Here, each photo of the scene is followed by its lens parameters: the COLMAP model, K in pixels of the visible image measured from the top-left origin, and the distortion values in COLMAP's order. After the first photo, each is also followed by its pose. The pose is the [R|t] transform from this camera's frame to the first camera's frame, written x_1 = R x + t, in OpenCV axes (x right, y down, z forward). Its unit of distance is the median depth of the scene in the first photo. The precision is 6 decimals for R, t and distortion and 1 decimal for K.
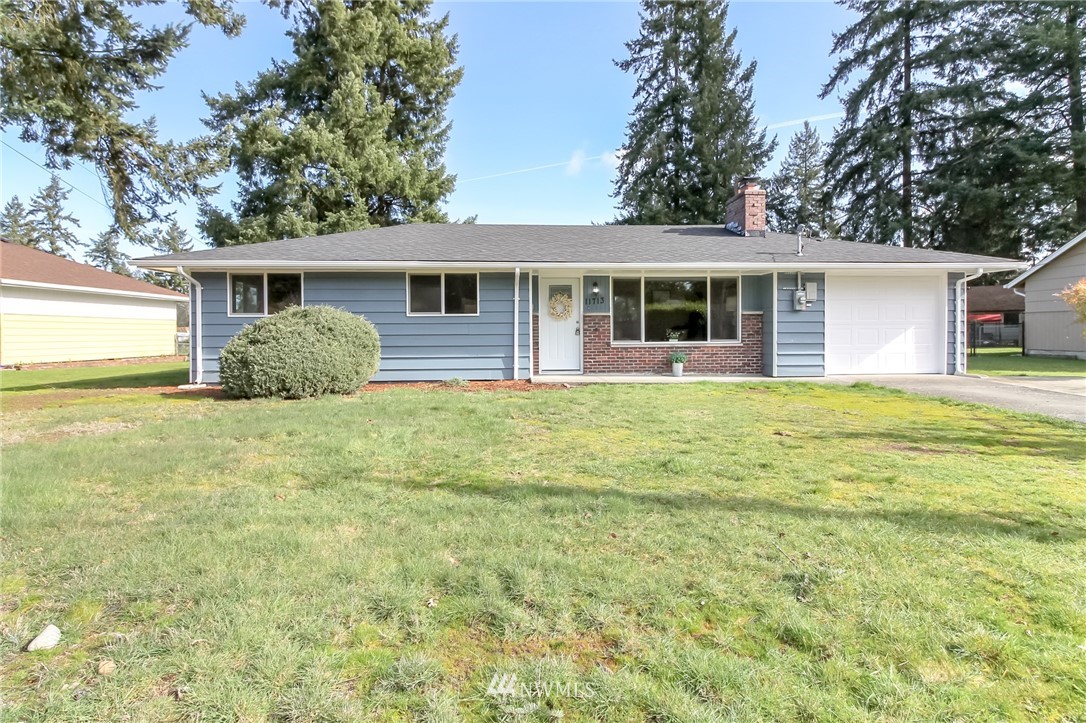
lens RADIAL K [[580.6, 0, 542.8], [0, 580.6, 355.0], [0, 0, 1]] dist [-0.012223, -0.001310]
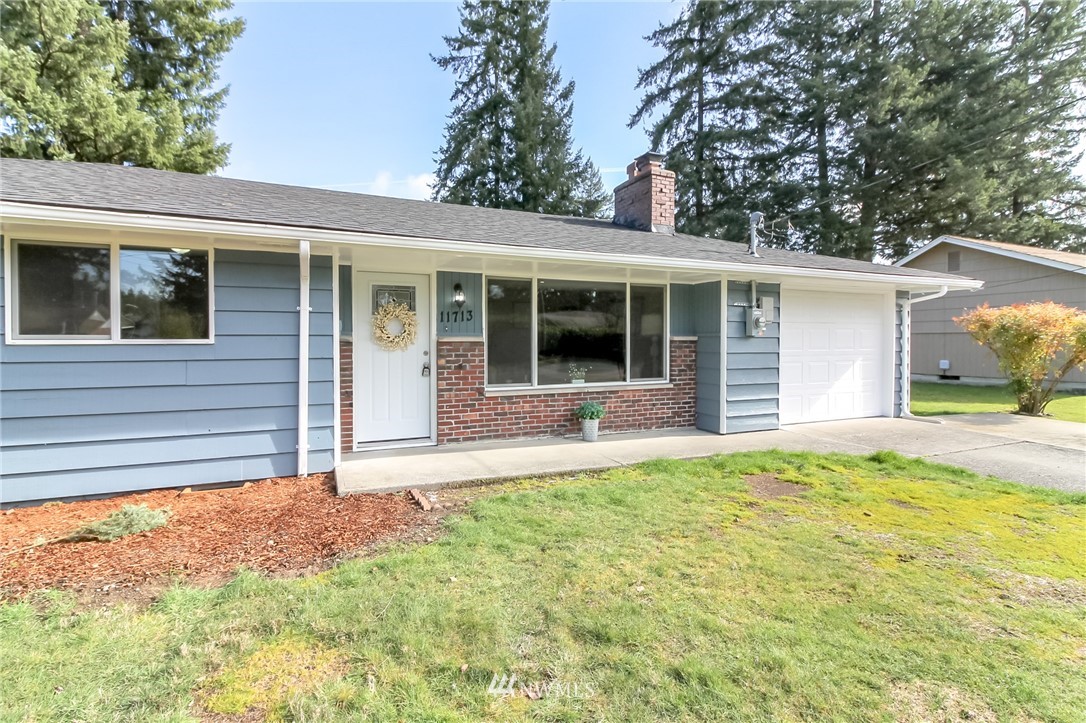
lens RADIAL K [[502.9, 0, 537.5], [0, 502.9, 351.4], [0, 0, 1]] dist [0.013976, -0.008247]
pose [[0.935902, -0.001428, 0.352257, -0.004526], [0.006905, 0.999874, -0.014292, -0.021421], [-0.352192, 0.015808, 0.935794, 0.214271]]
